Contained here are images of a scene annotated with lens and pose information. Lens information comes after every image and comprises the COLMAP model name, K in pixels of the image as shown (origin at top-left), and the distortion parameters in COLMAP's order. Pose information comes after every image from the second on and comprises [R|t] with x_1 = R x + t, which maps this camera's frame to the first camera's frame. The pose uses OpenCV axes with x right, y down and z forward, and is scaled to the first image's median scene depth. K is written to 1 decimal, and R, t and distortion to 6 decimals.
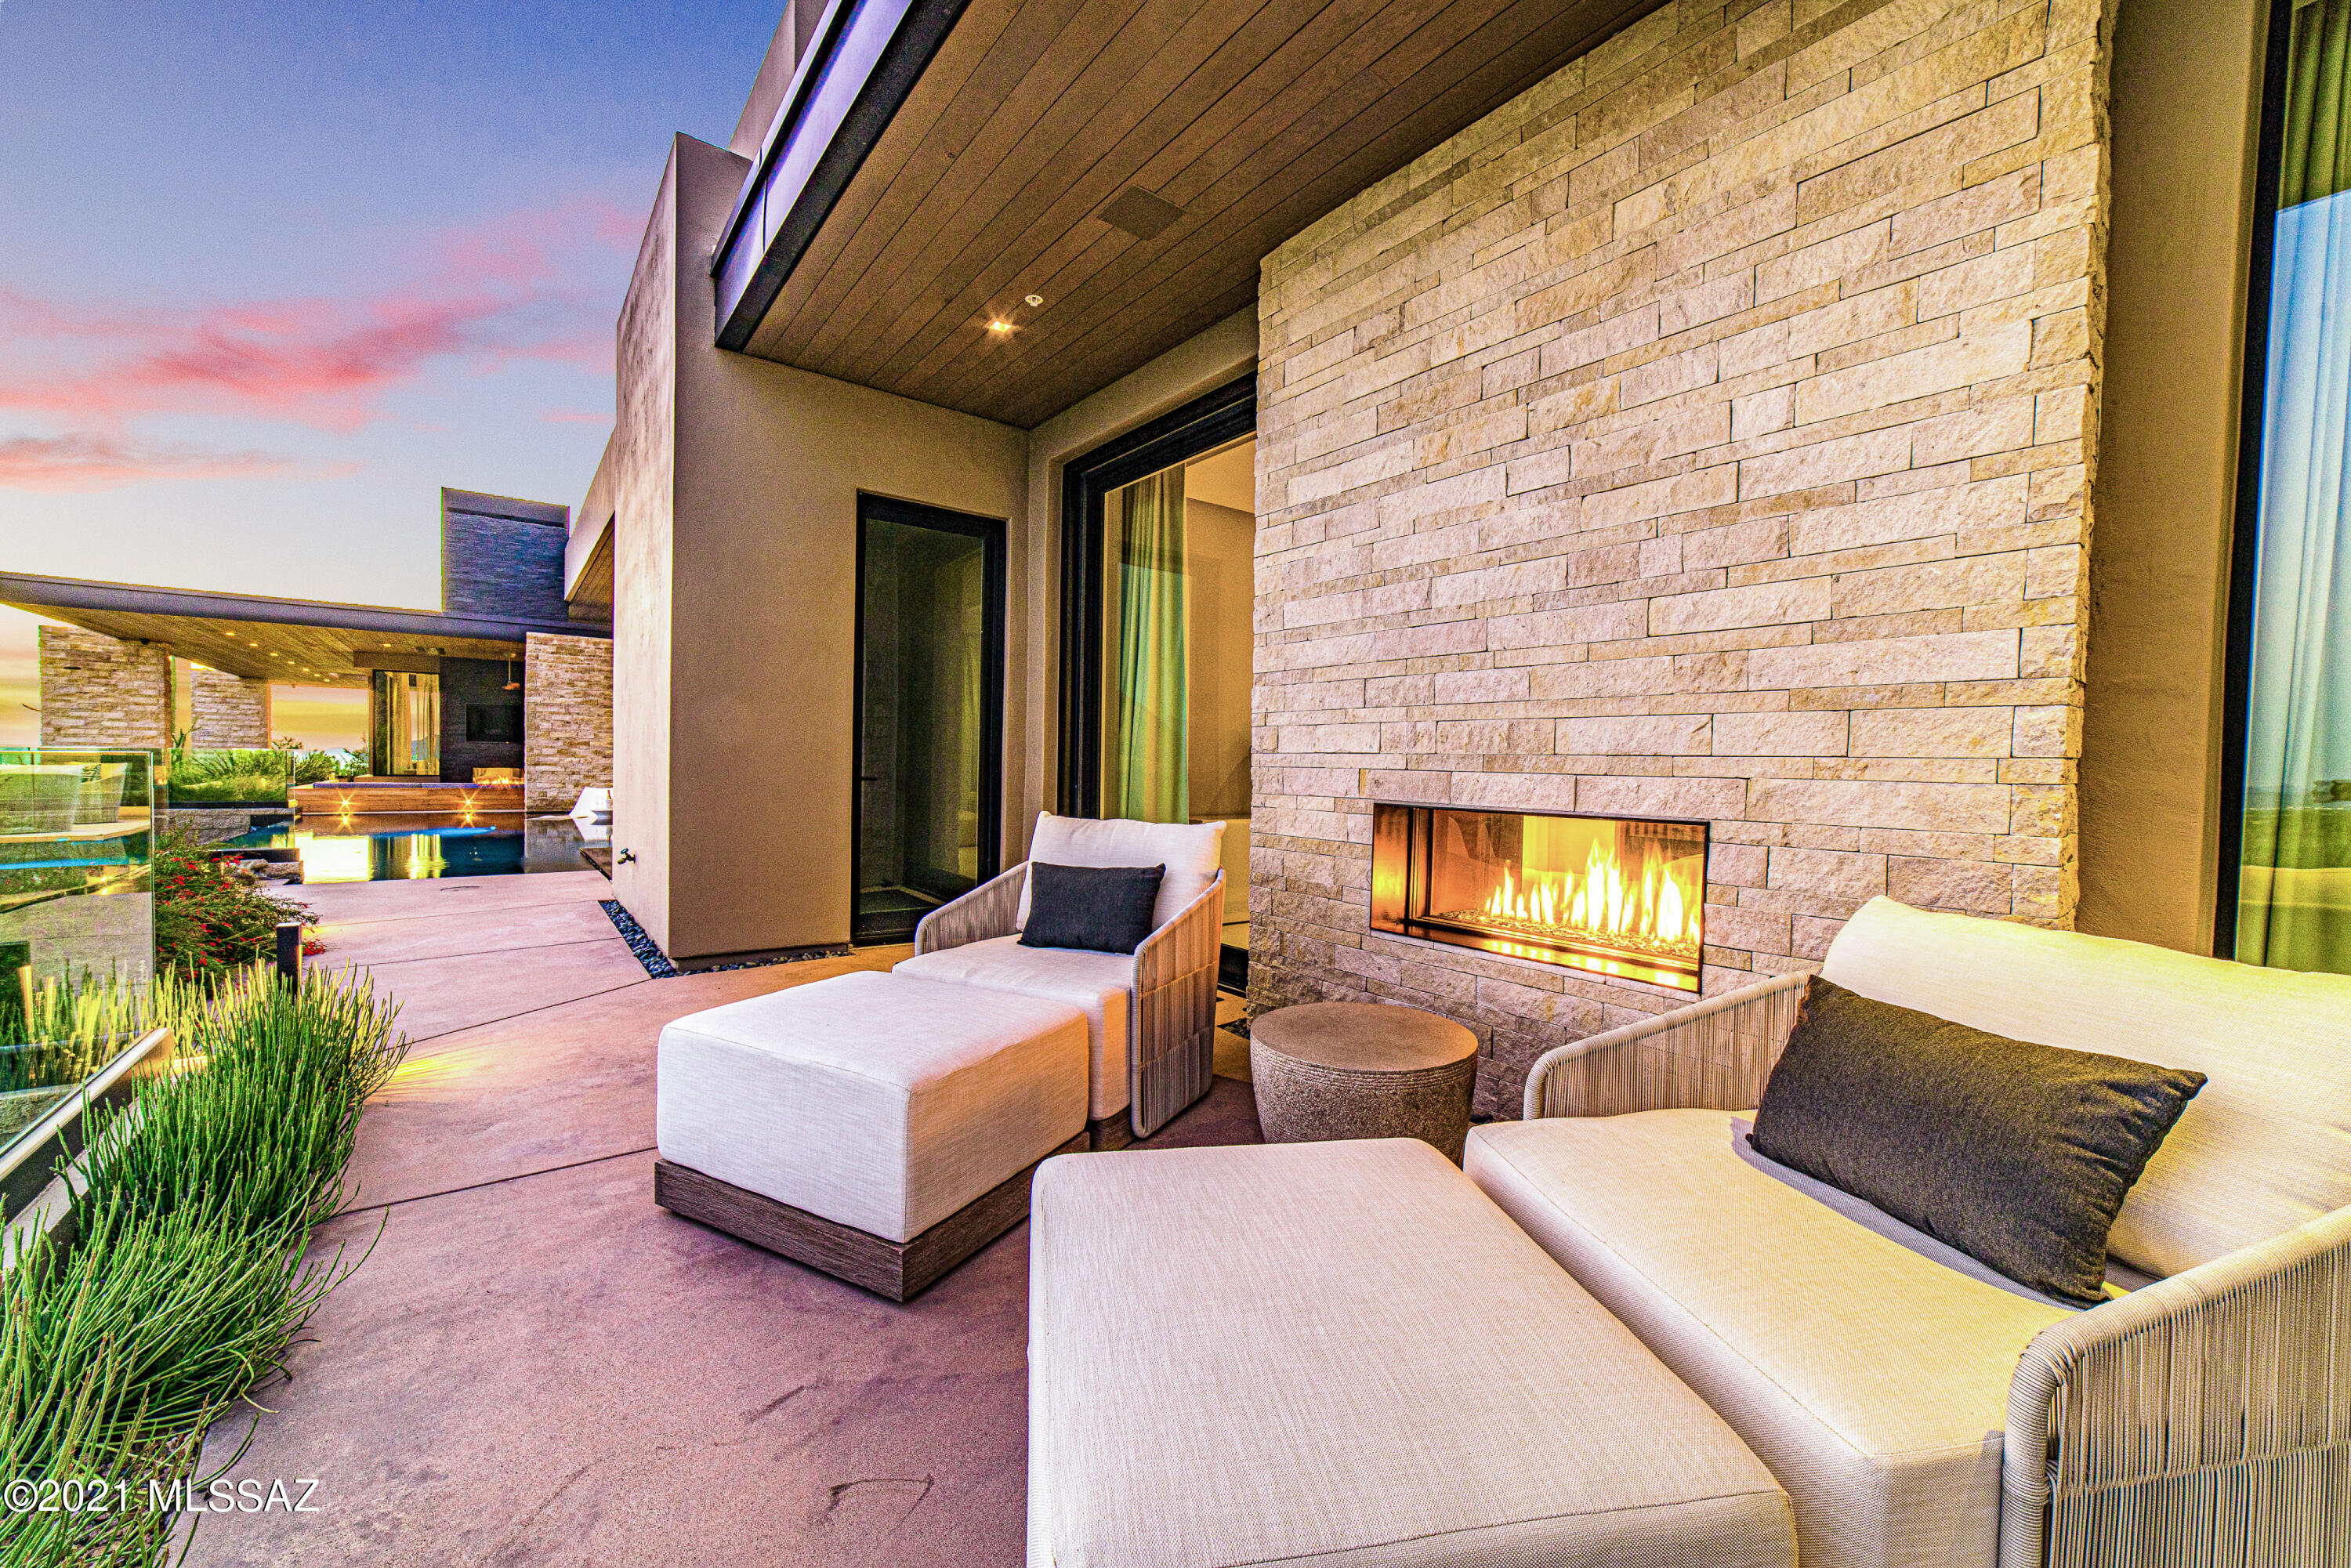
lens RADIAL K [[900.2, 0, 1161.0], [0, 900.2, 788.1], [0, 0, 1]] dist [-0.001575, 0.000201]
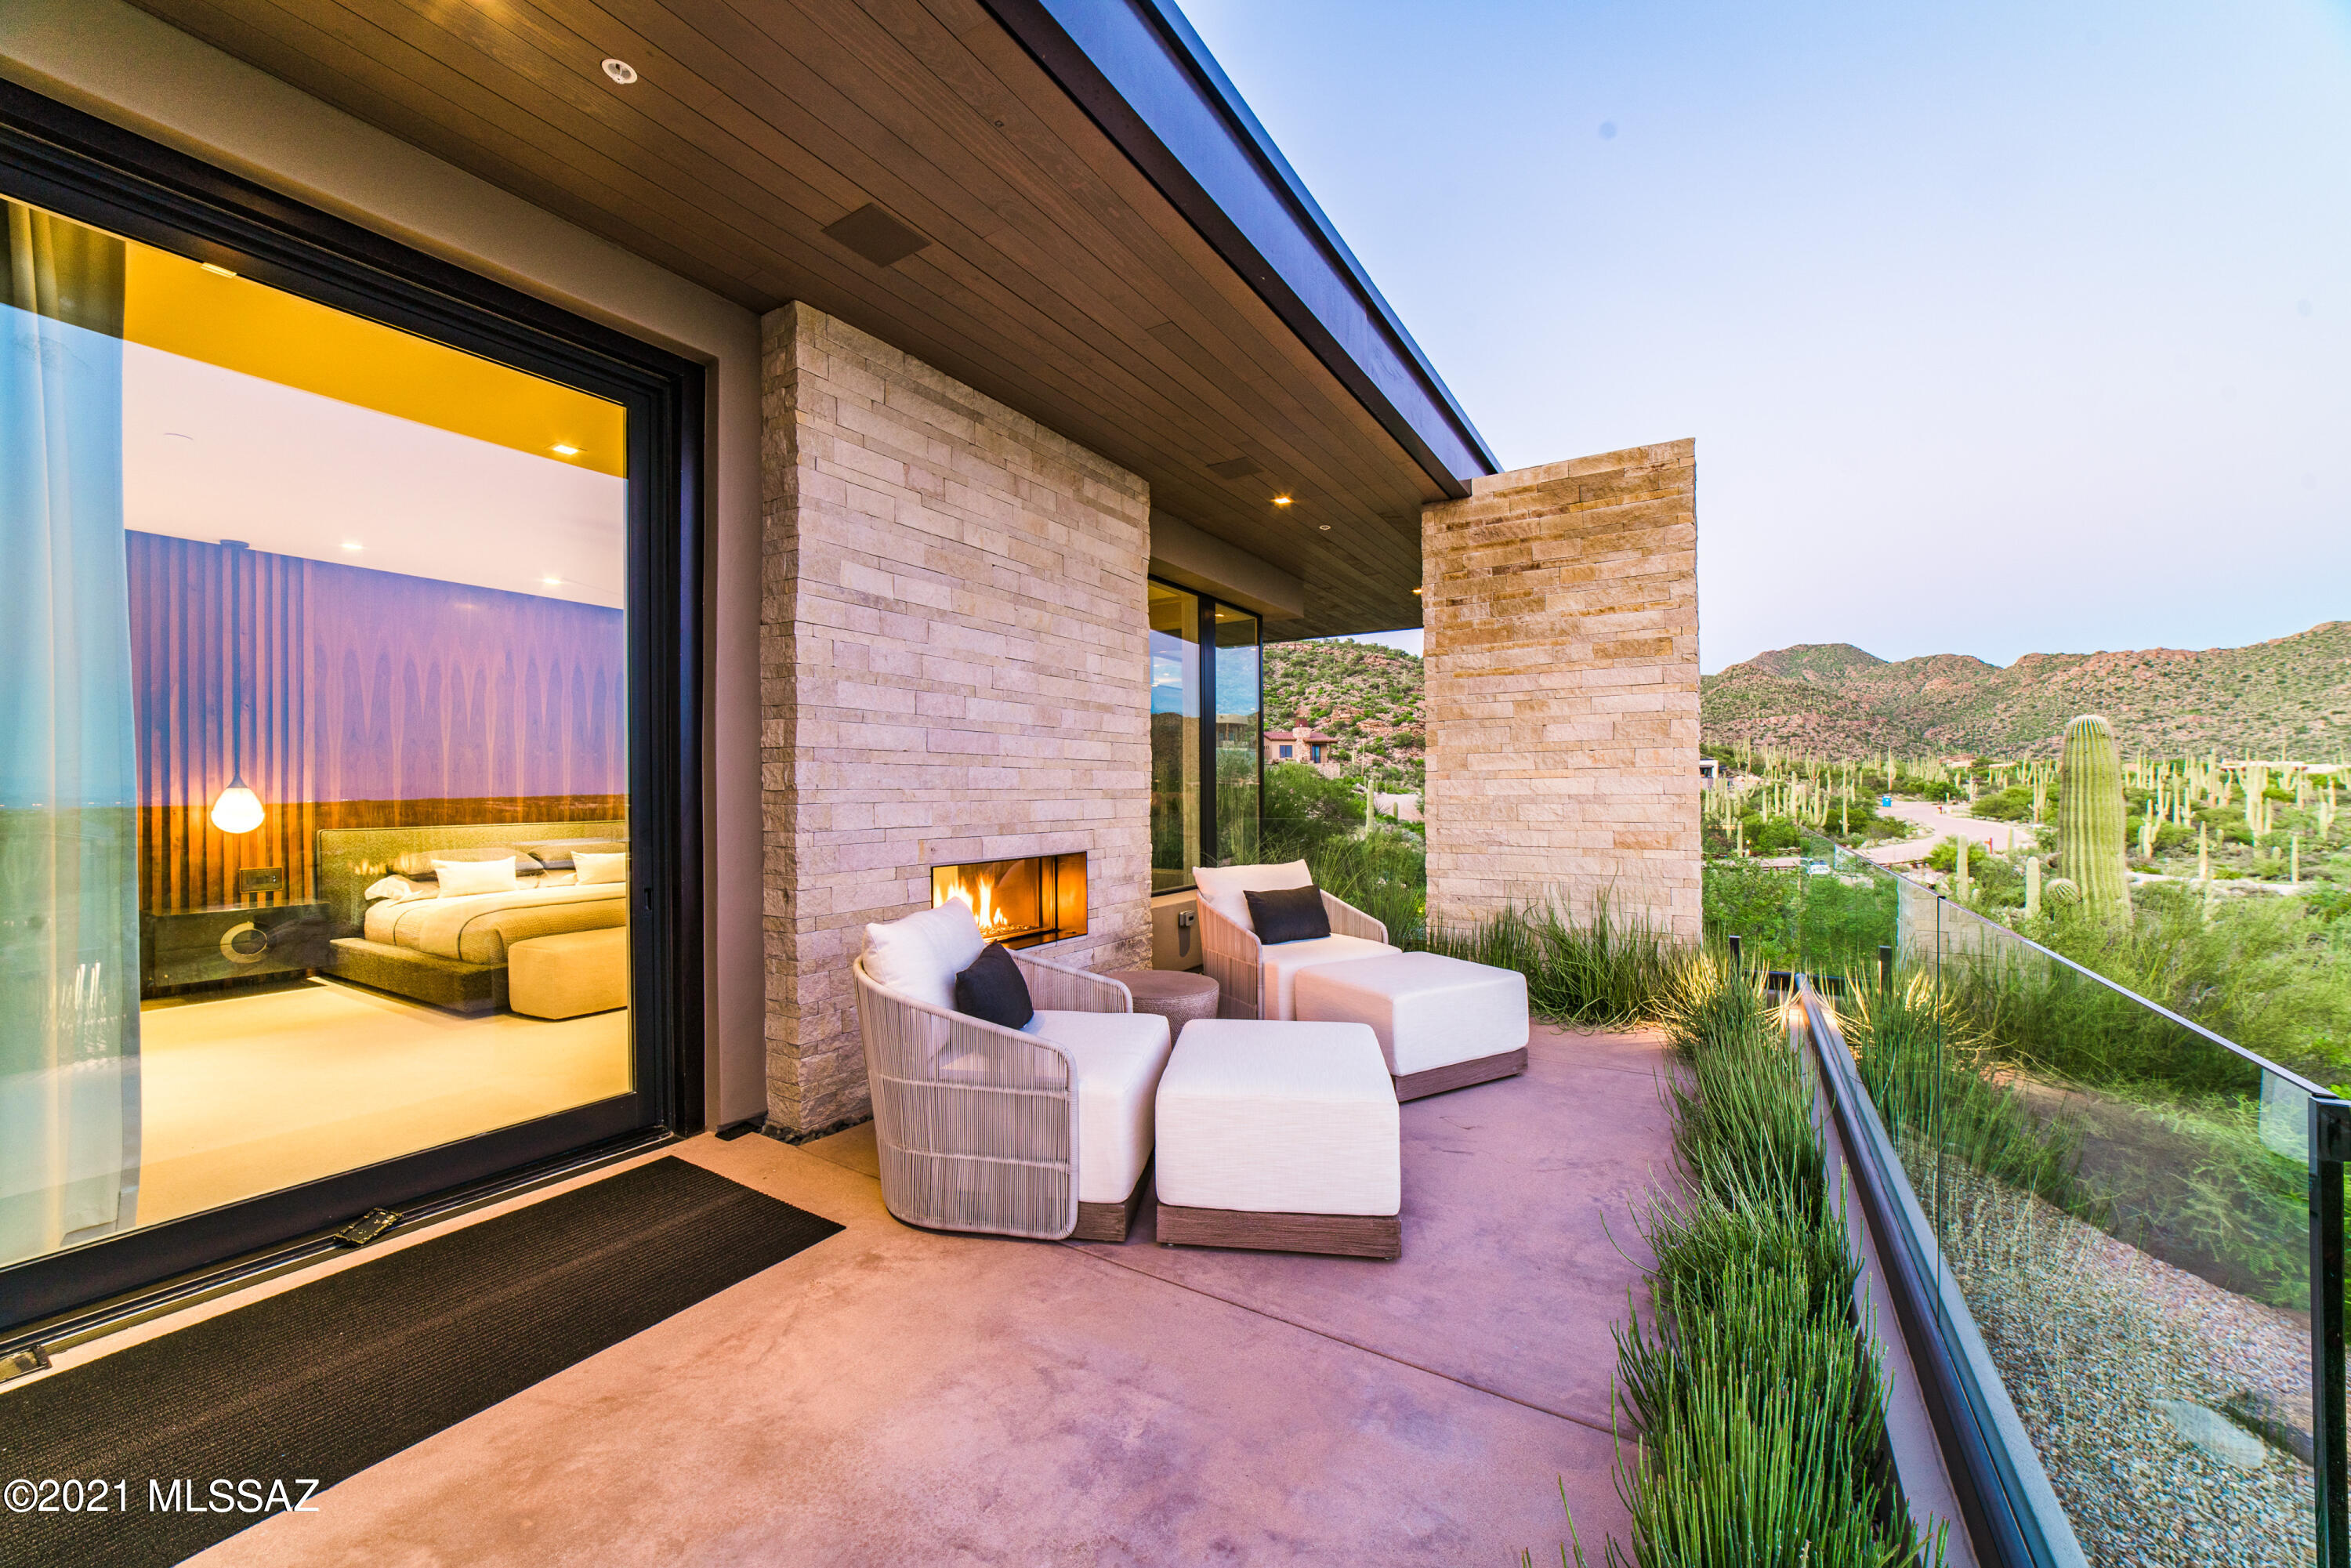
lens RADIAL K [[900.2, 0, 1161.0], [0, 900.2, 788.1], [0, 0, 1]] dist [-0.001575, 0.000201]
pose [[-0.342707, -0.022118, 0.939182, -1.415380], [0.018794, 0.999361, 0.030393, -0.169005], [-0.939255, 0.028067, -0.342072, 1.545577]]
